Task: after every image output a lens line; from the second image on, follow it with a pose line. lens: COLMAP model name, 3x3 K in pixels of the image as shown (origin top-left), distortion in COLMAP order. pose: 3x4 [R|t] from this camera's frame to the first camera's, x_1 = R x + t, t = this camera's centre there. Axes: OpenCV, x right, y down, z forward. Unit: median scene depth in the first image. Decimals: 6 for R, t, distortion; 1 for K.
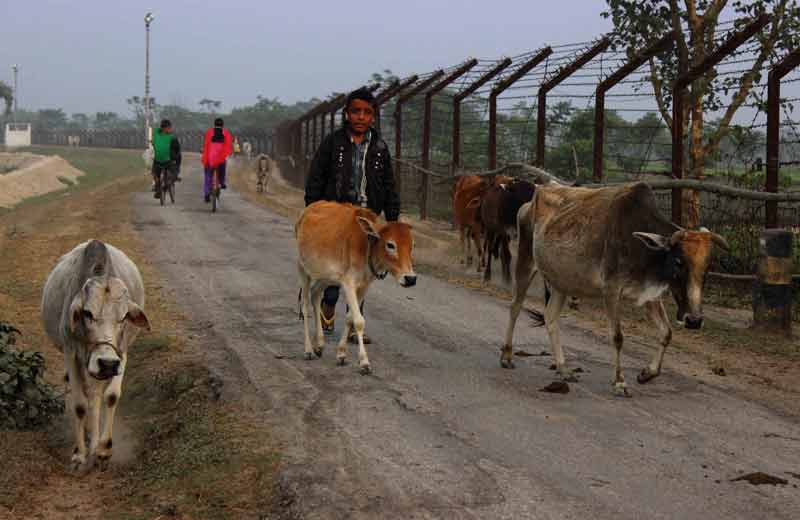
lens RADIAL K [[1955.2, 0, 400.0], [0, 1955.2, 260.0], [0, 0, 1]] dist [0.038554, 0.663932]
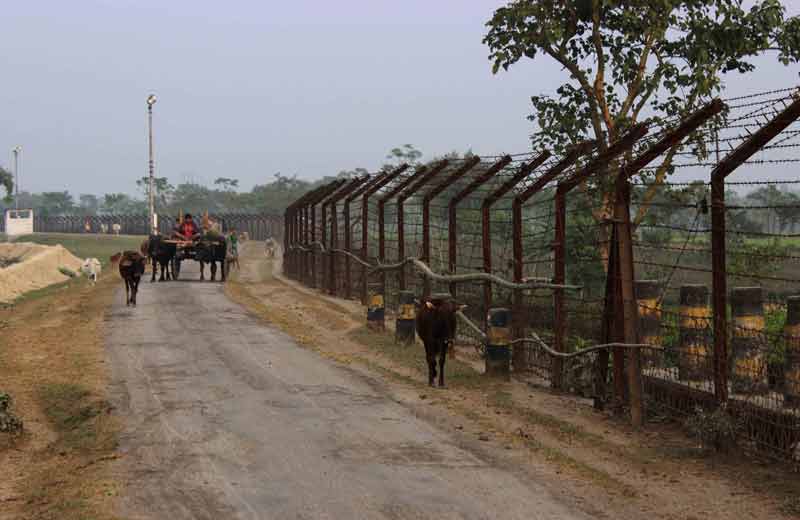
lens RADIAL K [[2143.5, 0, 400.0], [0, 2143.5, 260.0], [0, 0, 1]] dist [0.041930, -0.746453]
pose [[0.999477, -0.027345, -0.017255, 0.046217], [0.026617, 0.998802, -0.041059, 0.004009], [0.018357, 0.040578, 0.999008, -0.207416]]
